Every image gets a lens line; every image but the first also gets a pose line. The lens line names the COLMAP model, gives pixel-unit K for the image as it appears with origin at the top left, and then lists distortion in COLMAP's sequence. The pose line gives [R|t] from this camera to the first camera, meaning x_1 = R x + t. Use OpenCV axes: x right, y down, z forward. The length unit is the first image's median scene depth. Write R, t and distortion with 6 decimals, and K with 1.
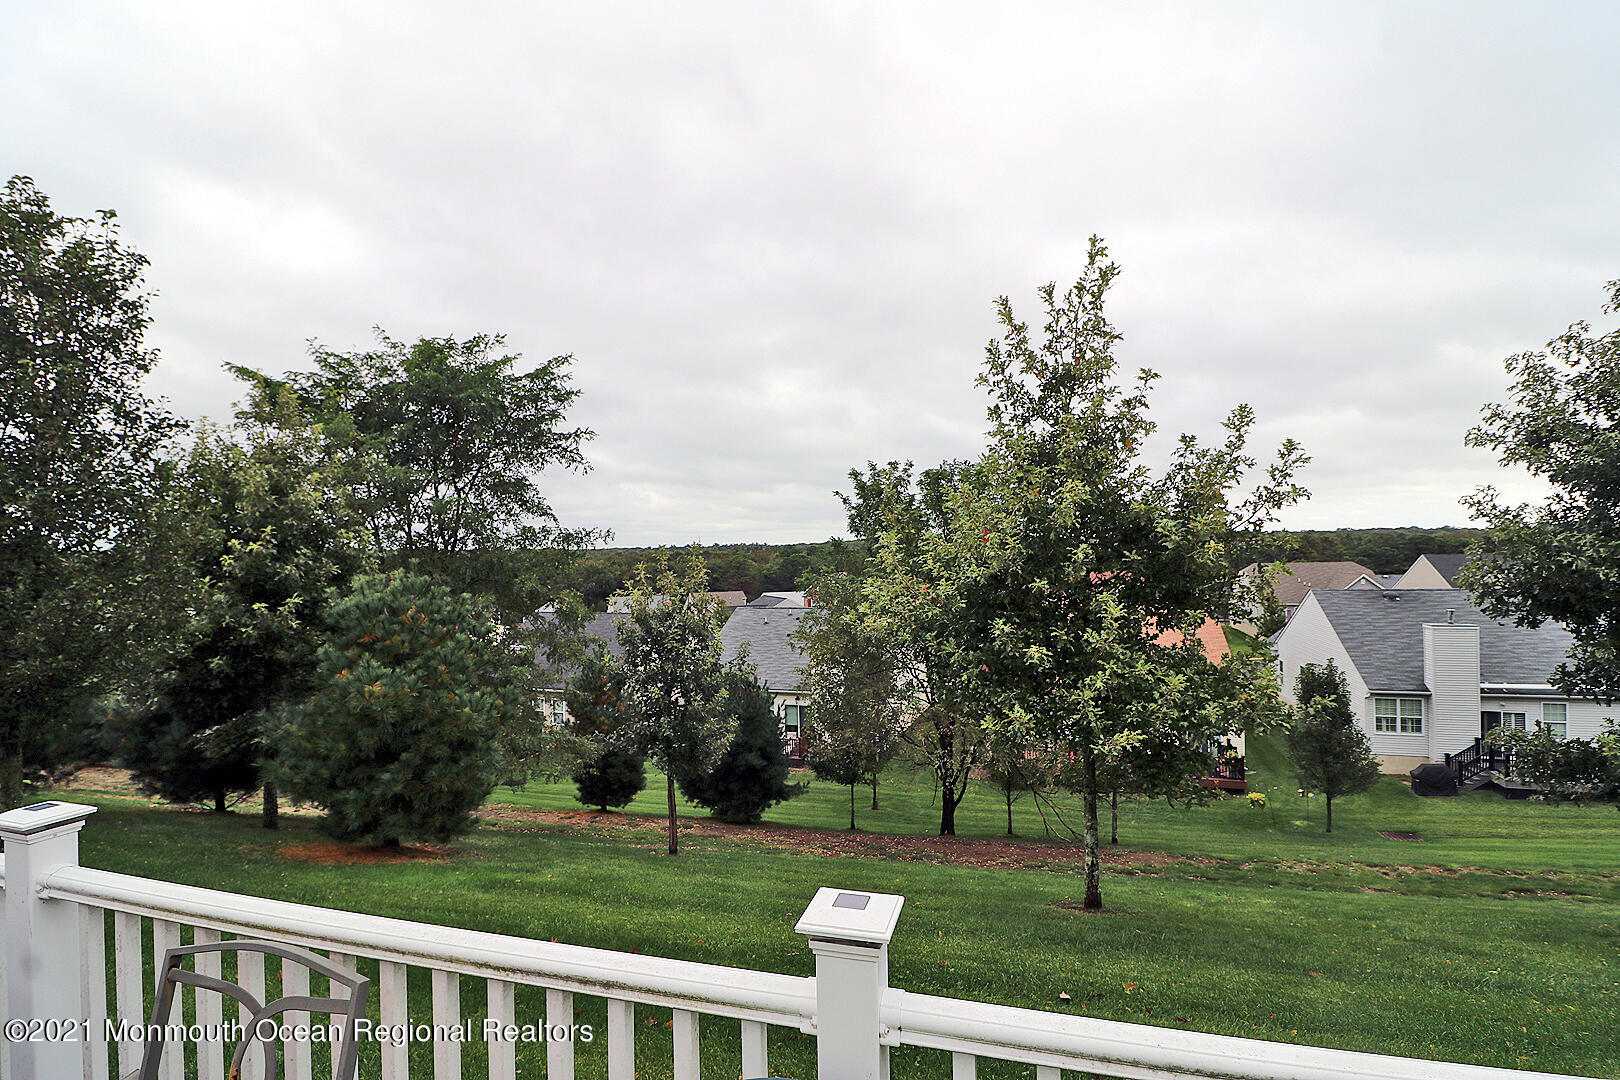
lens RADIAL K [[755.7, 0, 816.2], [0, 755.7, 516.2], [0, 0, 1]] dist [-0.003880, -0.000301]
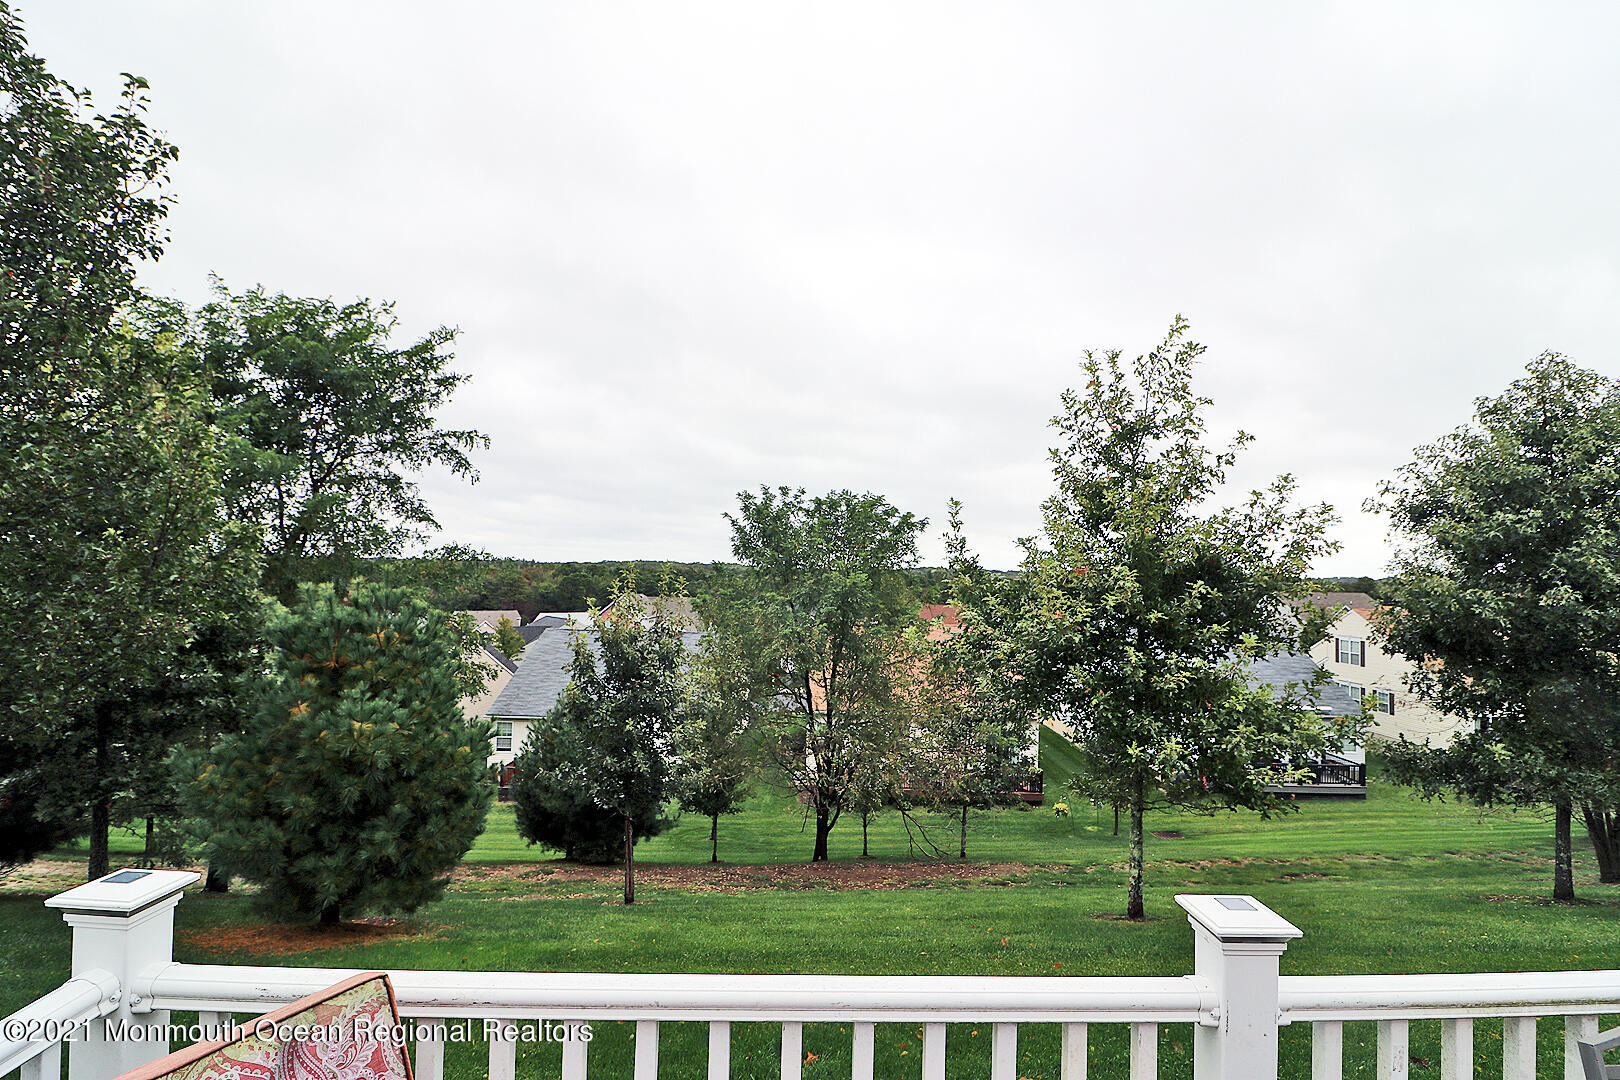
lens RADIAL K [[765.0, 0, 801.5], [0, 765.0, 513.4], [0, 0, 1]] dist [0.008762, 0.000137]
pose [[0.947196, 0.071177, 0.312656, -0.215576], [-0.059929, 0.997167, -0.045452, 0.009027], [-0.315006, 0.024315, 0.948778, 0.029877]]
